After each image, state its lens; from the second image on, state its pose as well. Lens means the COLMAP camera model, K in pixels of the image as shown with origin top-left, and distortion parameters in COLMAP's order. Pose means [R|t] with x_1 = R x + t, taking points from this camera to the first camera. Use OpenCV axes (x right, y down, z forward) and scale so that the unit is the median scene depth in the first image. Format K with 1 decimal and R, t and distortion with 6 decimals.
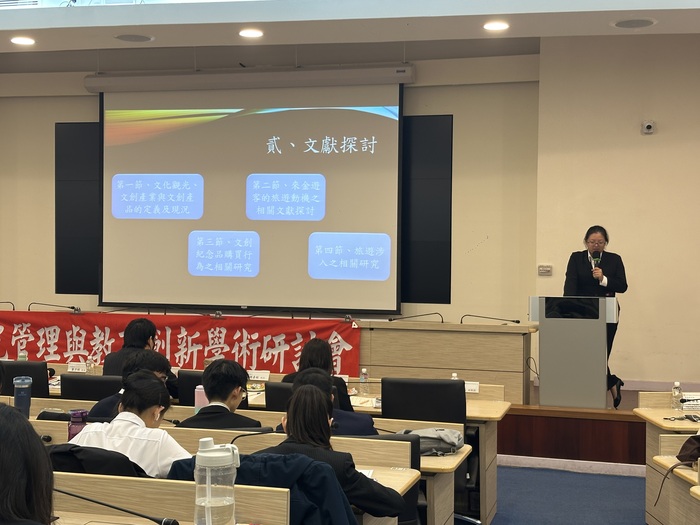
lens RADIAL K [[1021.6, 0, 353.2], [0, 1021.6, 261.1], [0, 0, 1]] dist [0.134847, 0.000000]
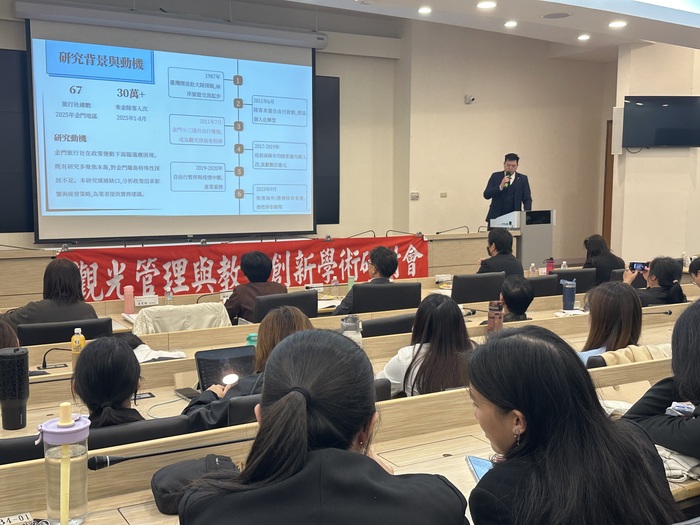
lens RADIAL K [[820.8, 0, 352.7], [0, 820.8, 268.2], [0, 0, 1]] dist [0.129909, 0.000000]
pose [[0.677648, -0.086458, 0.730287, -0.812079], [0.019837, 0.994853, 0.099373, -0.007286], [-0.735119, -0.052853, 0.675875, 0.321218]]
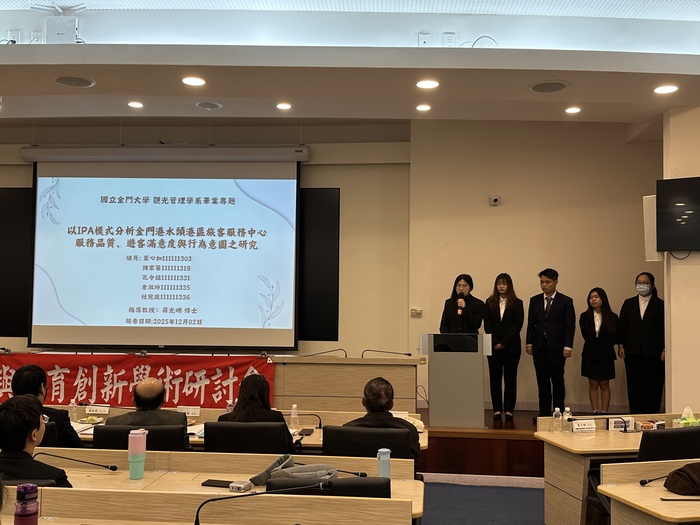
lens RADIAL K [[720.0, 0, 358.2], [0, 720.0, 264.7], [0, 0, 1]] dist [0.082805, 0.000000]
pose [[0.983445, 0.009114, 0.180976, -0.045605], [0.002777, 0.997859, -0.065344, 0.008320], [-0.181184, 0.064765, 0.981314, 0.176138]]
